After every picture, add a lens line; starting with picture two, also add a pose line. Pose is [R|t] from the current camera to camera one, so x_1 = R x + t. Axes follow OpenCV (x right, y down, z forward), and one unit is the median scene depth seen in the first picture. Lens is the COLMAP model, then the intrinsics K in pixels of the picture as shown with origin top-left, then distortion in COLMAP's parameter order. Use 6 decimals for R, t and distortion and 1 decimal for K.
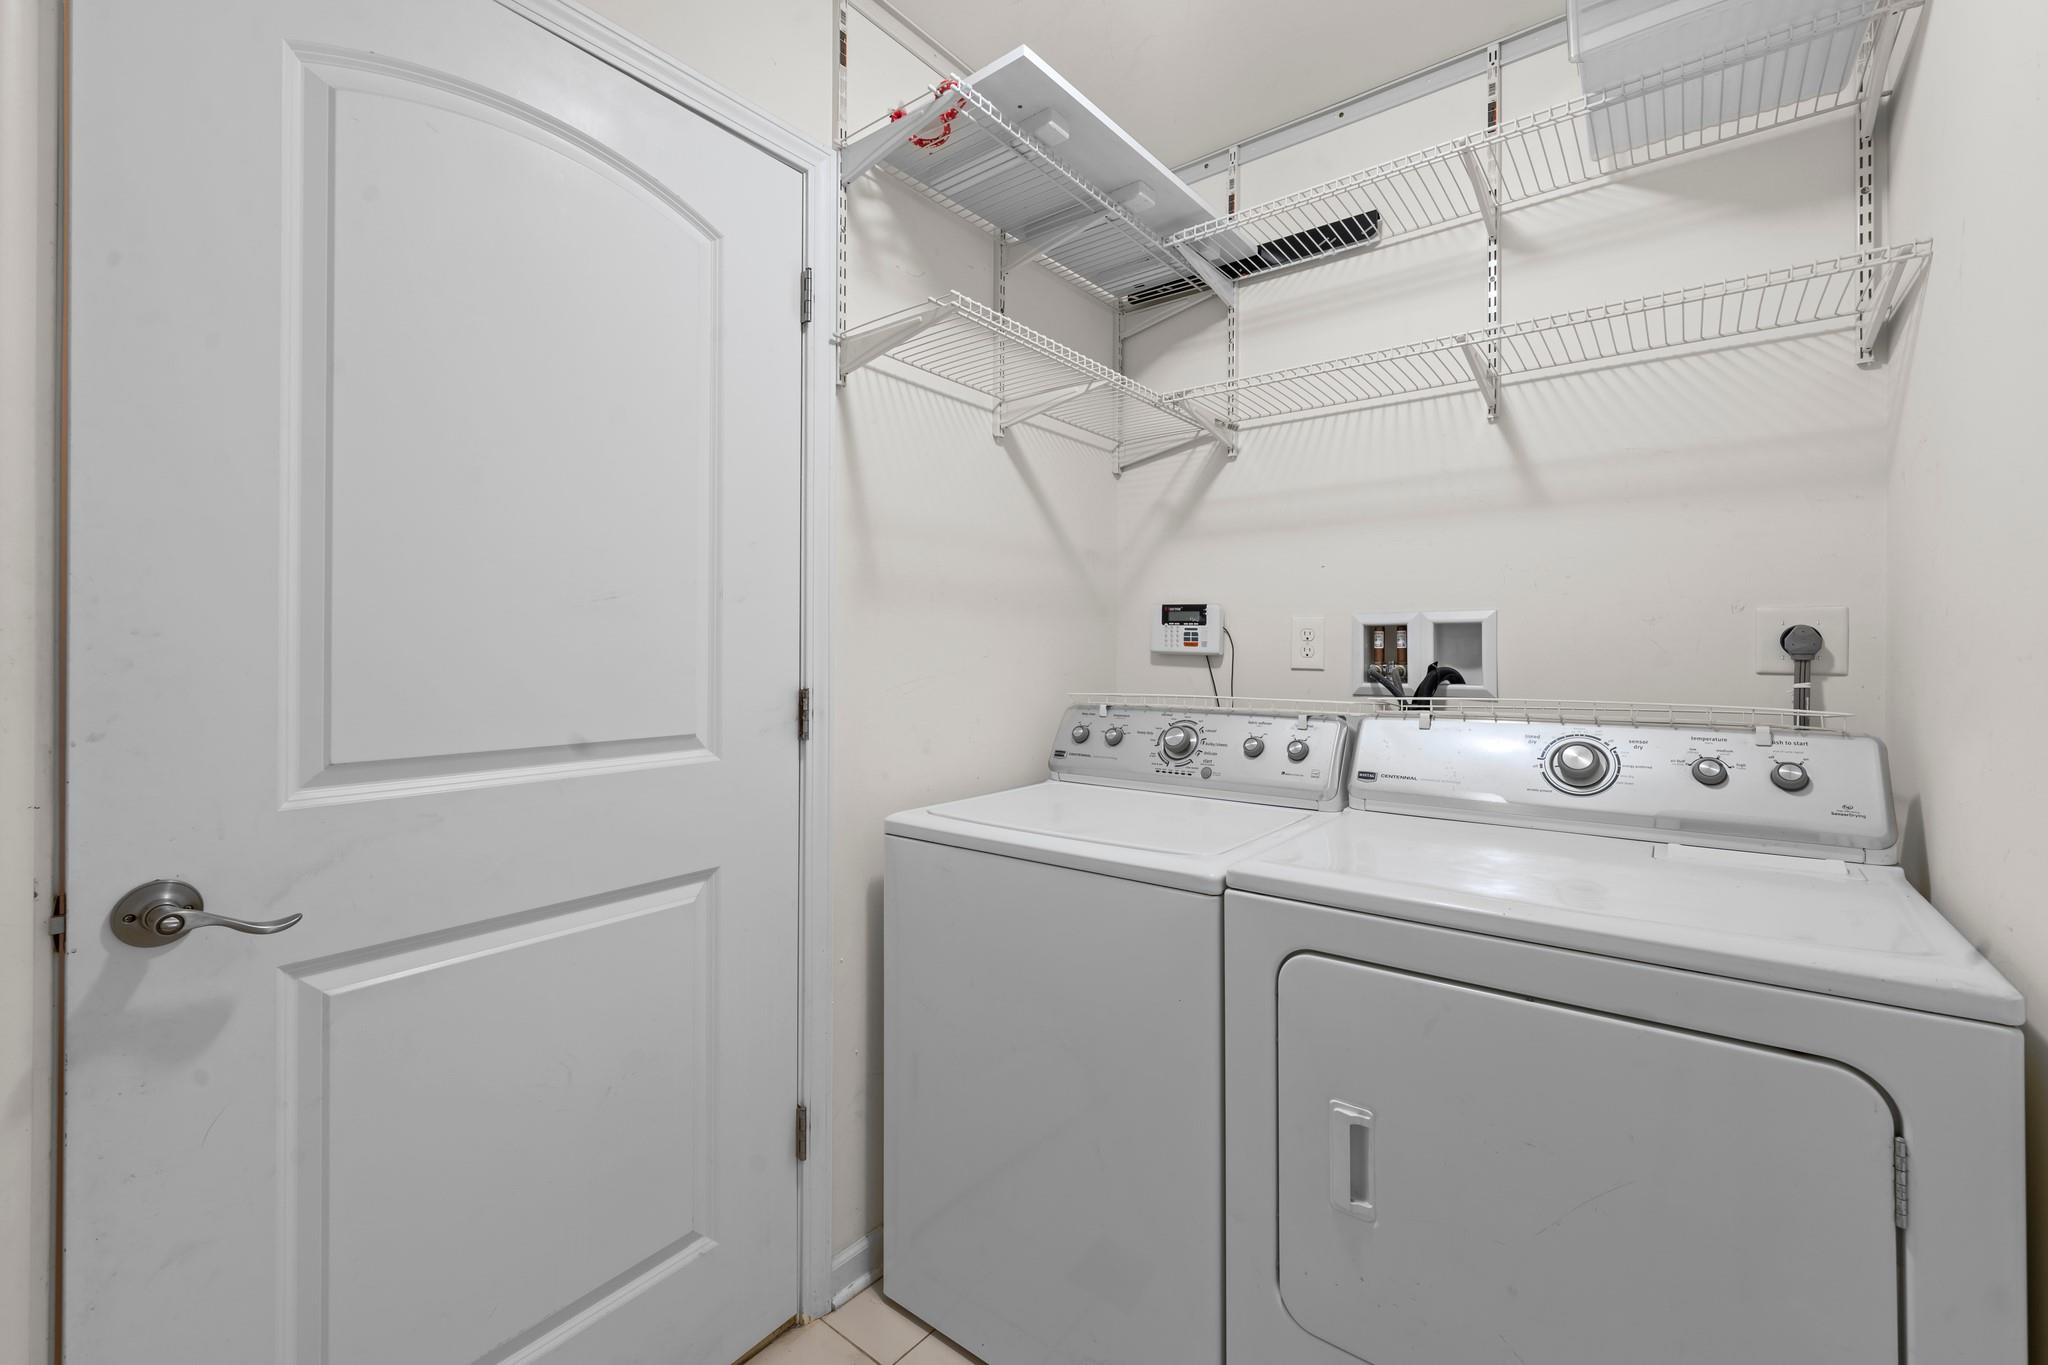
lens RADIAL K [[829.4, 0, 1044.1], [0, 829.4, 652.7], [0, 0, 1]] dist [0.001111, -0.001319]
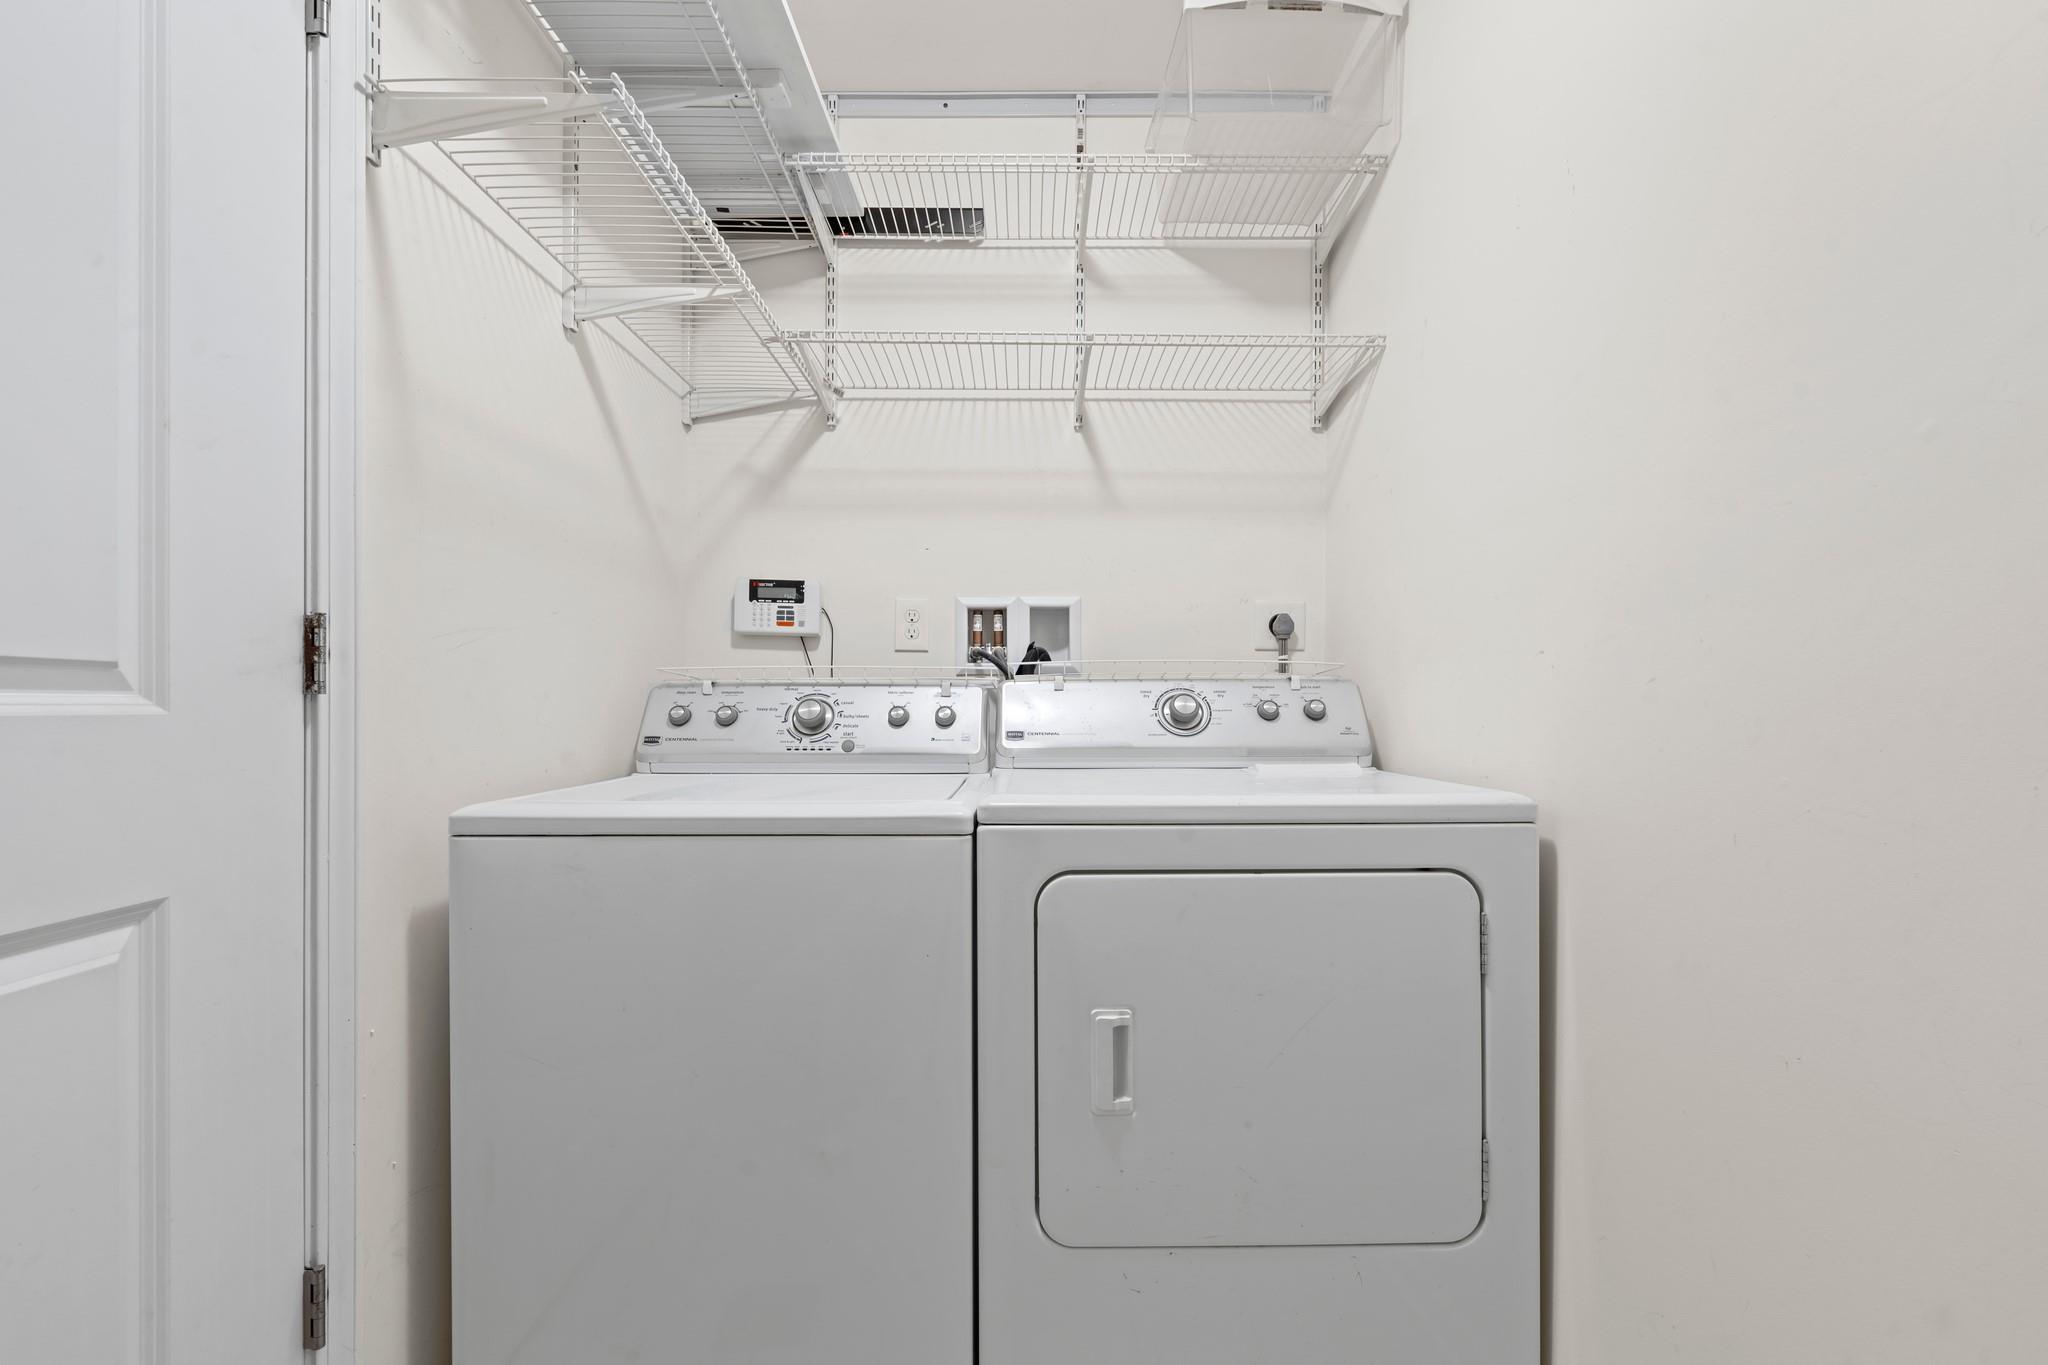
lens RADIAL K [[829.4, 0, 1000.6], [0, 829.4, 719.0], [0, 0, 1]] dist [0.001111, -0.001319]
pose [[0.798406, -0.004265, 0.602104, -0.242961], [-0.002452, 0.999944, 0.010334, 0.111765], [-0.602114, -0.009727, 0.798350, 0.167704]]
